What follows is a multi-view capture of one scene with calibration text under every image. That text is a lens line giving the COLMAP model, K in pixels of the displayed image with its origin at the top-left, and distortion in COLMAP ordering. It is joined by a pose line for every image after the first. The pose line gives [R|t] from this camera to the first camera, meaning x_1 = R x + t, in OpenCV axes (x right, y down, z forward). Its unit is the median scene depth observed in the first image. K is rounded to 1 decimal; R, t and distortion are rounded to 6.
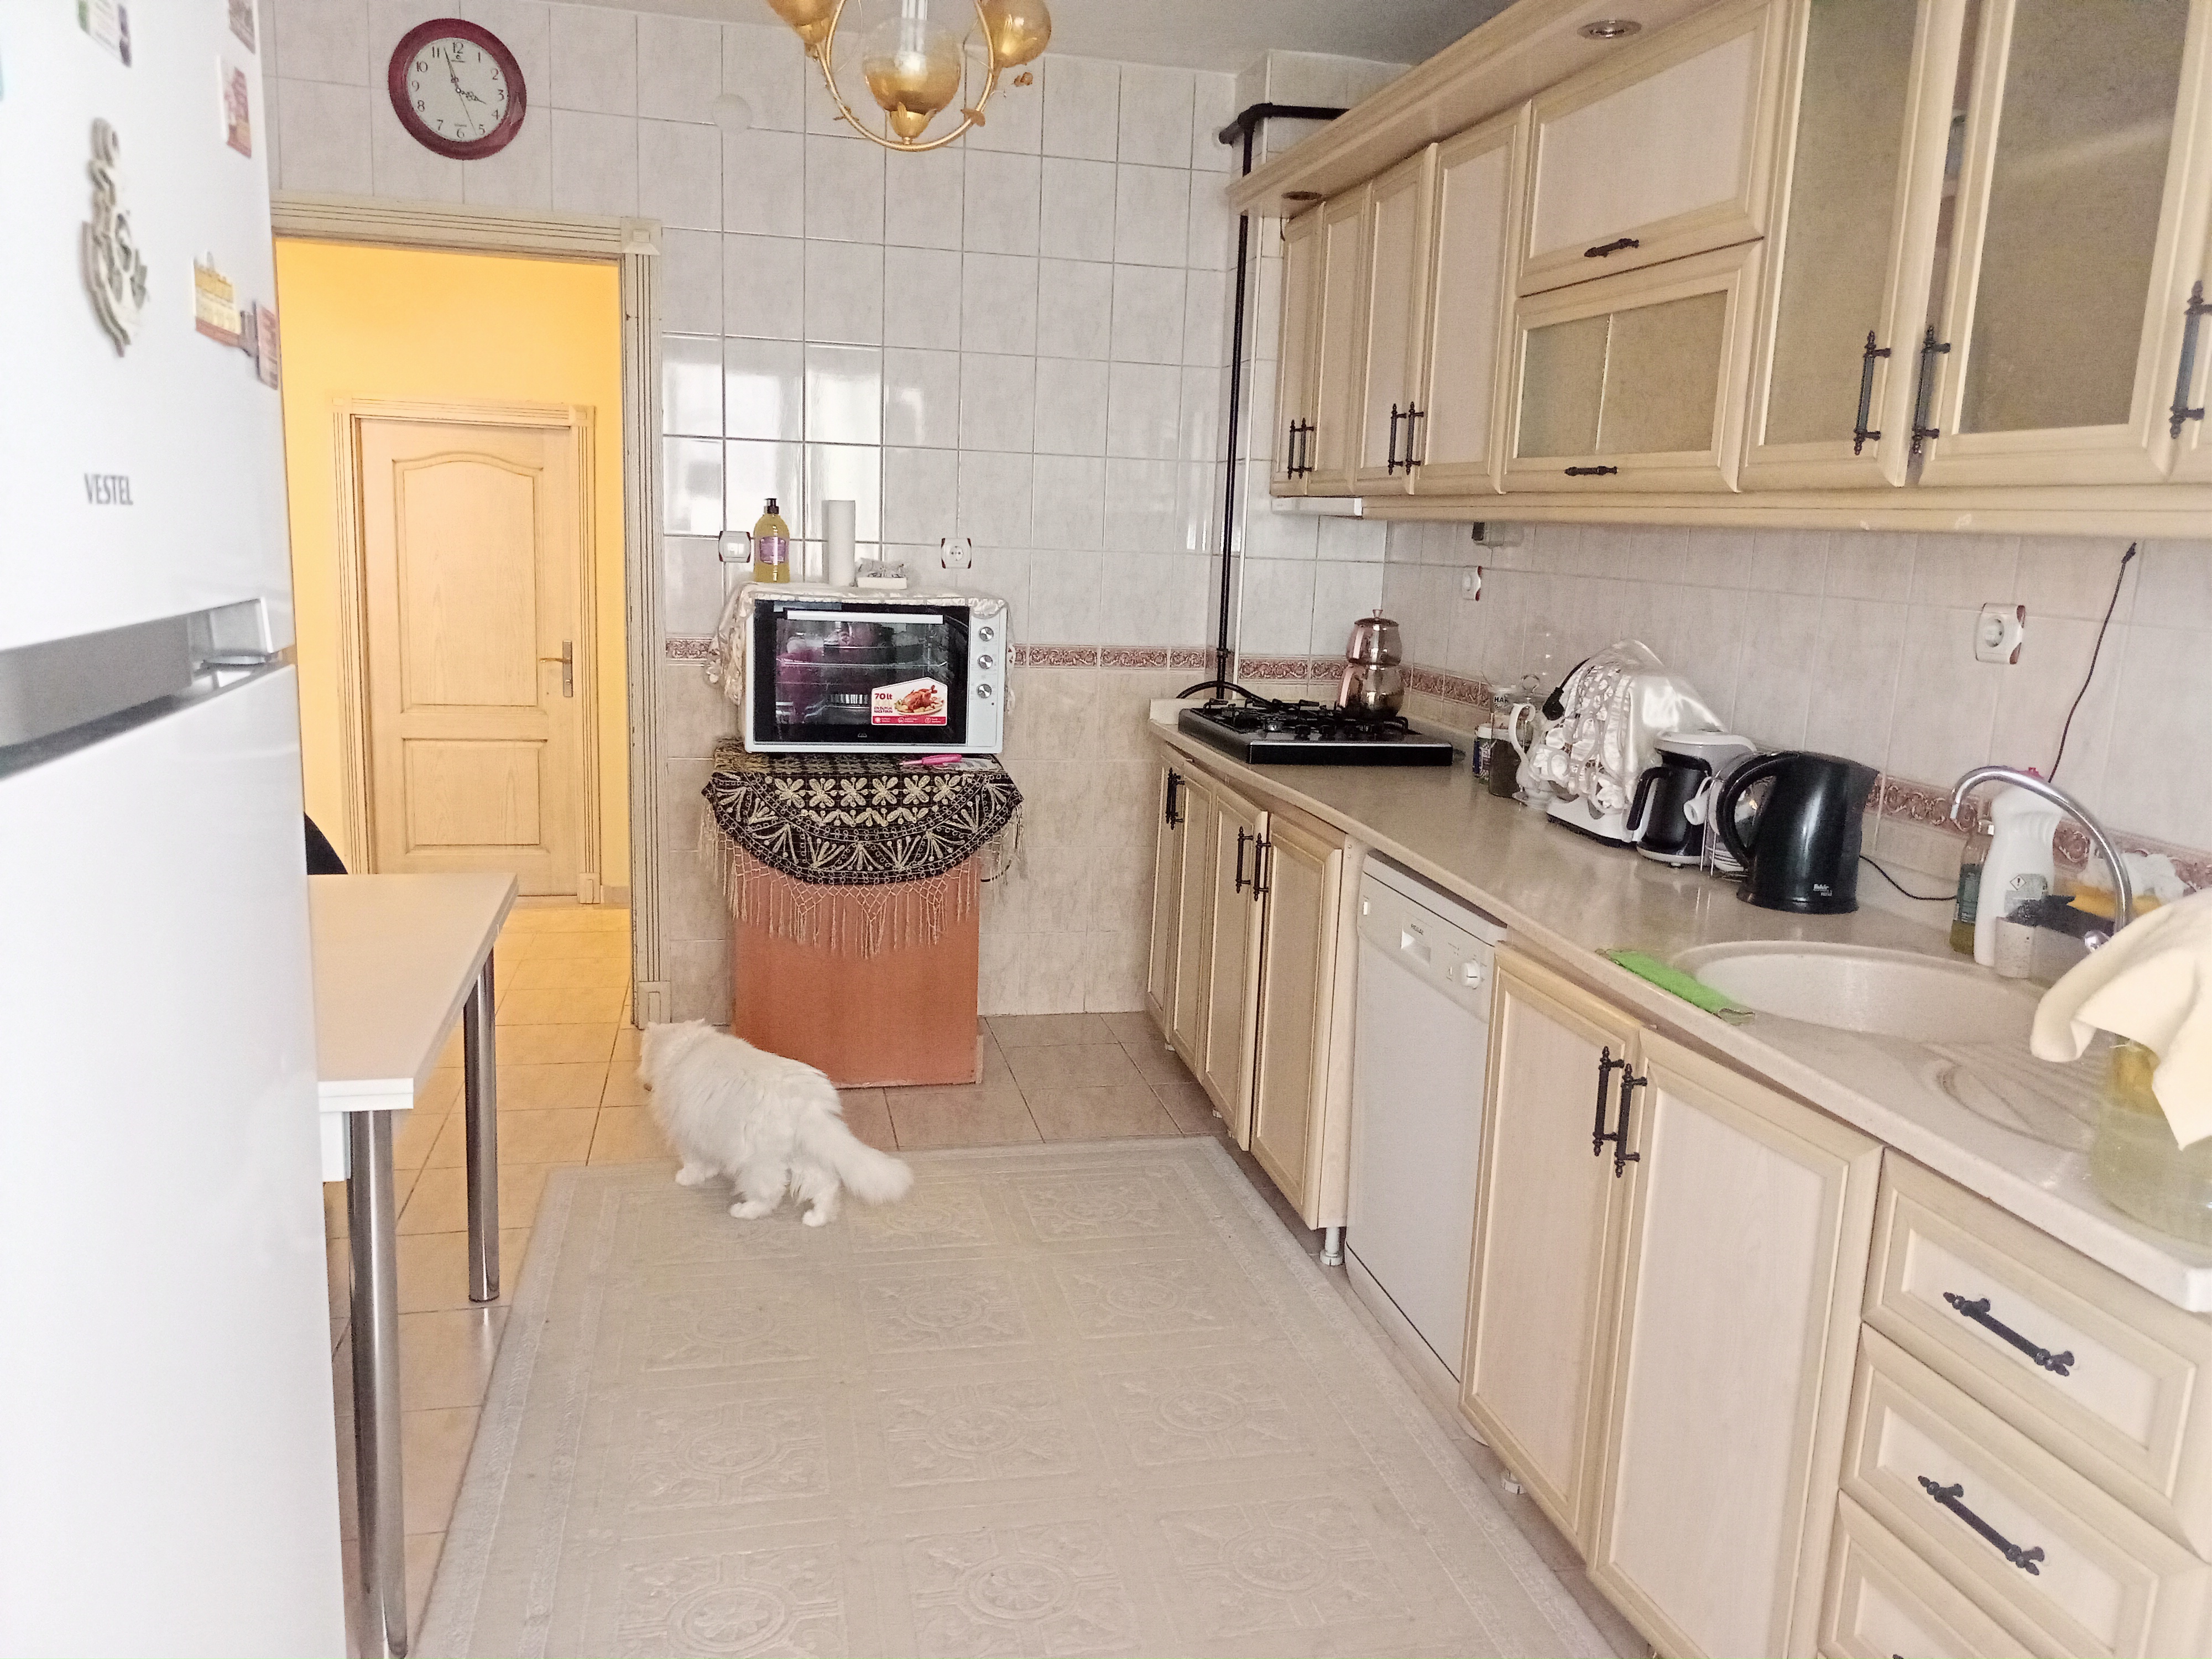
lens RADIAL K [[1653.6, 0, 1106.0], [0, 1653.6, 829.5], [0, 0, 1]] dist [0.033024, -0.029823]
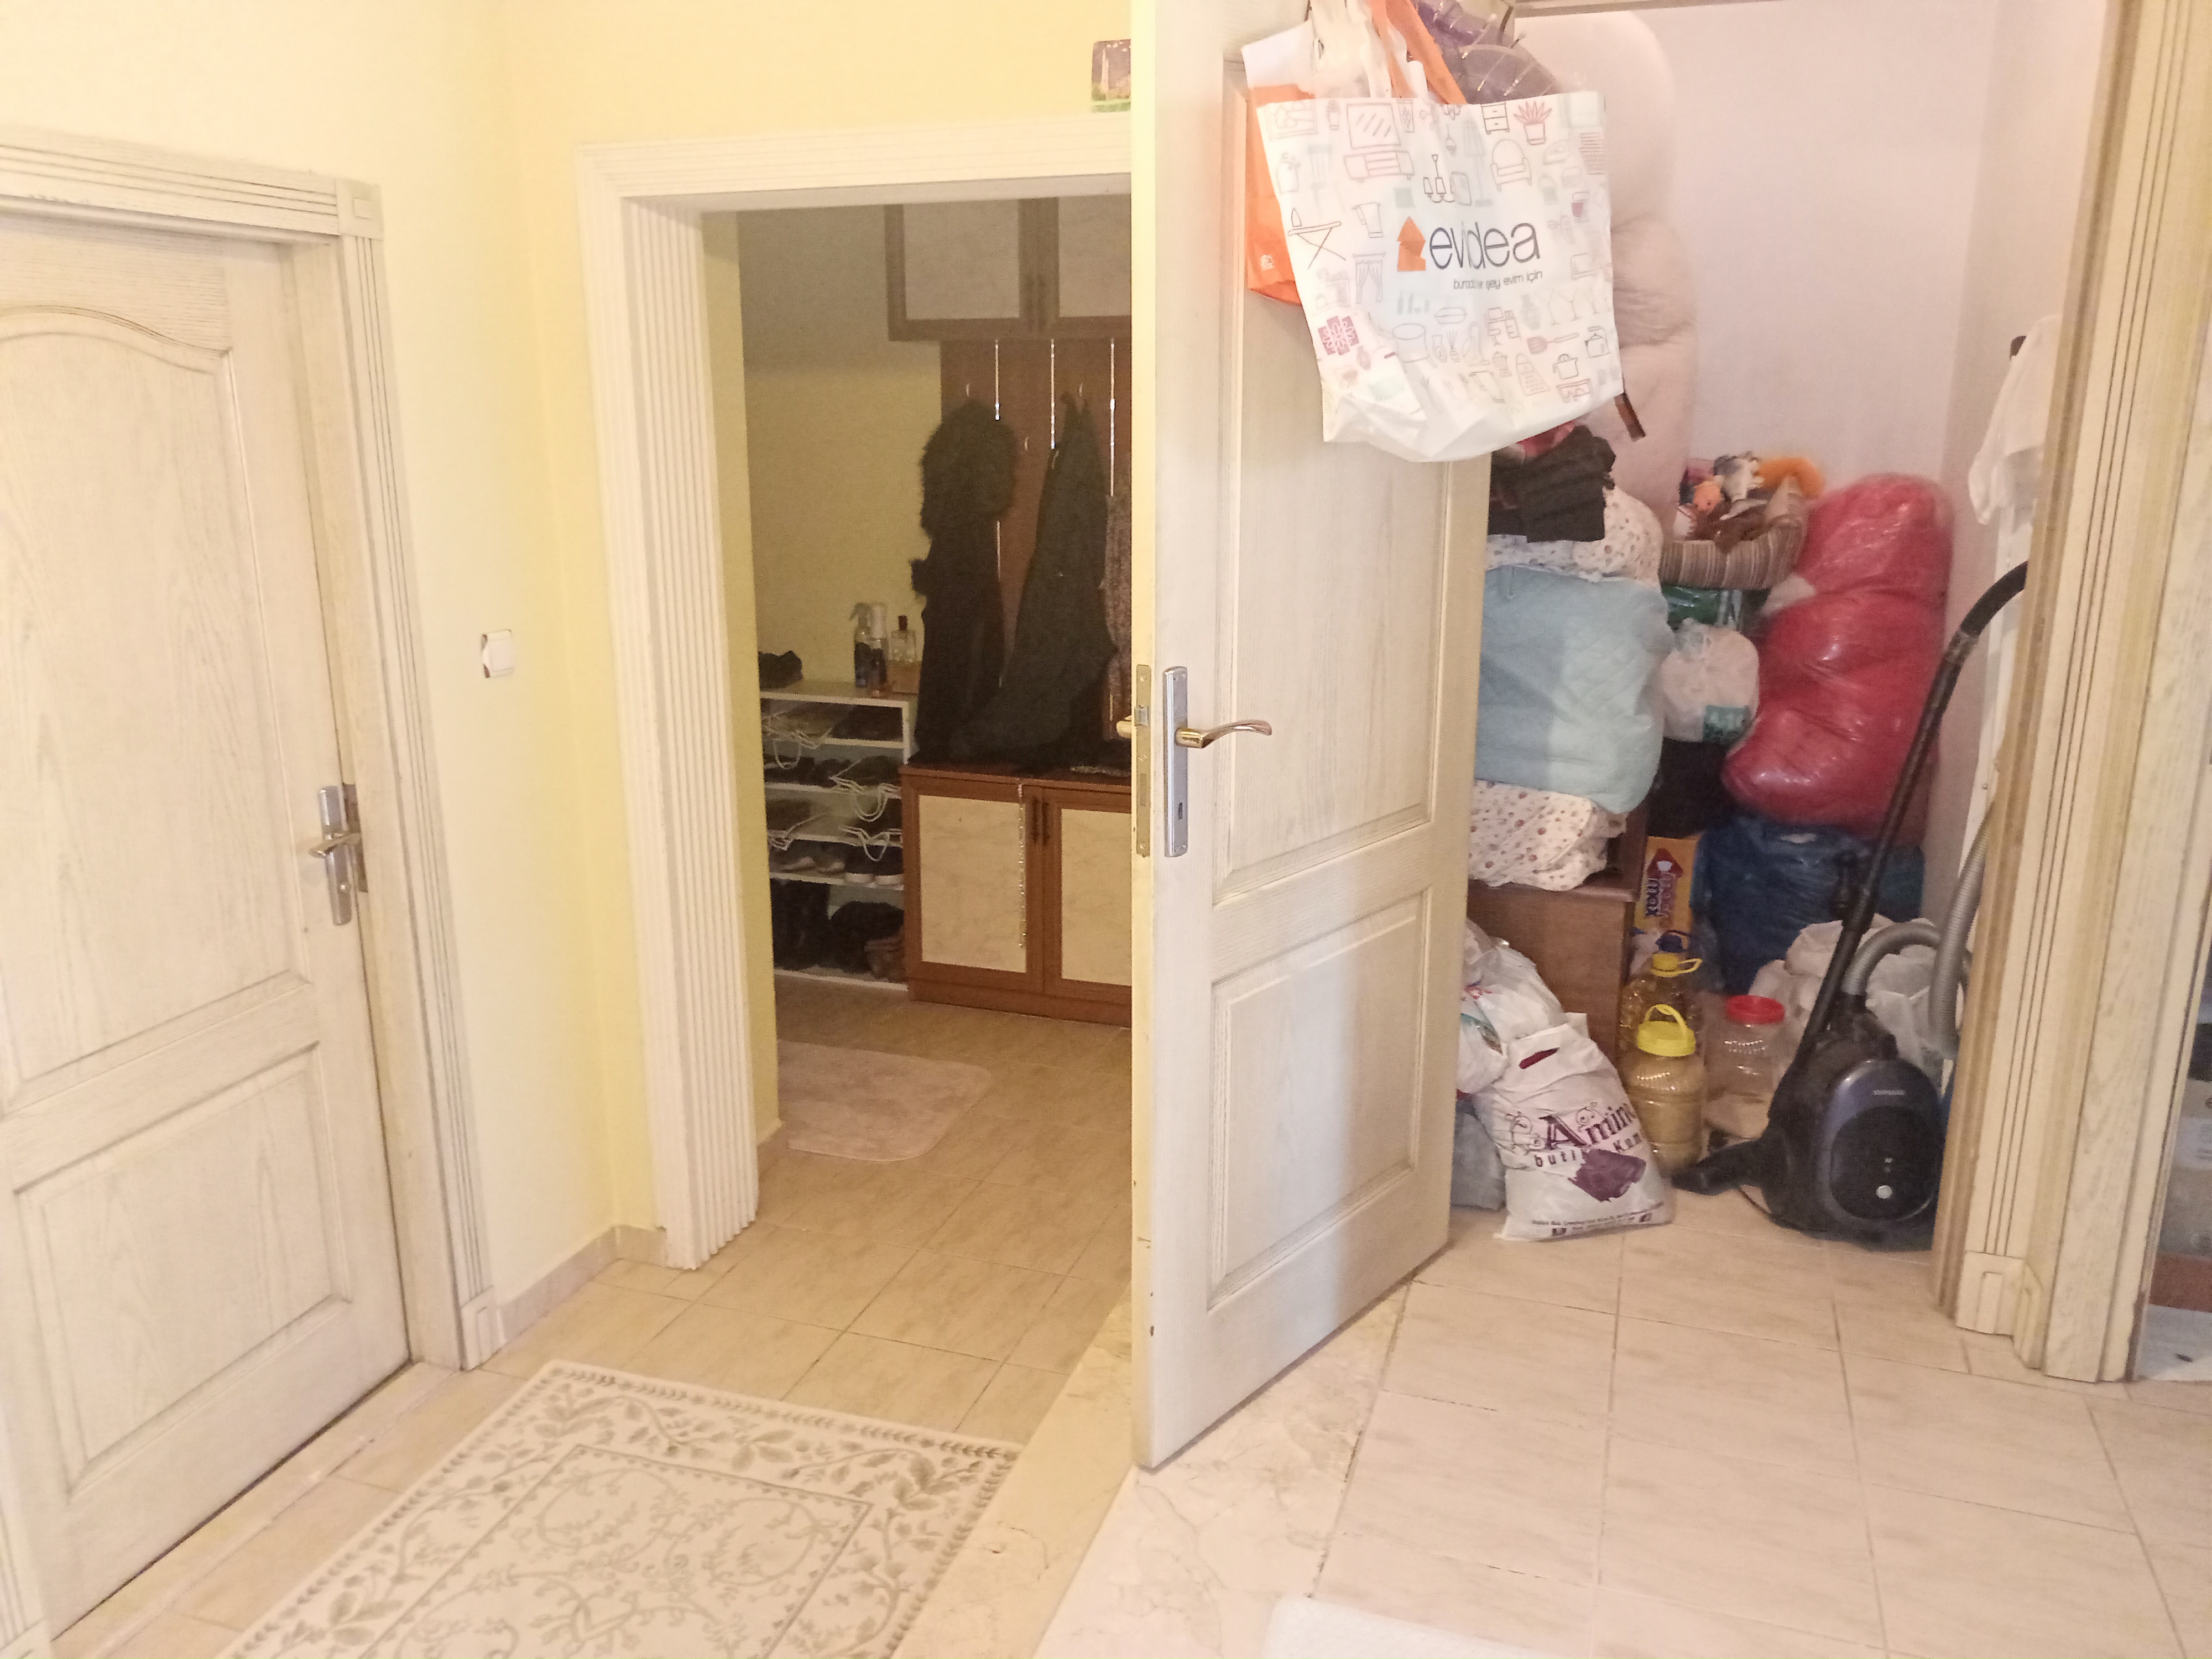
lens RADIAL K [[1653.6, 0, 1106.0], [0, 1653.6, 829.5], [0, 0, 1]] dist [0.033024, -0.029823]
pose [[0.506019, -0.252709, 0.824671, -0.566071], [0.180611, 0.965964, 0.185183, -0.145533], [-0.843400, 0.055239, 0.534438, 0.632080]]
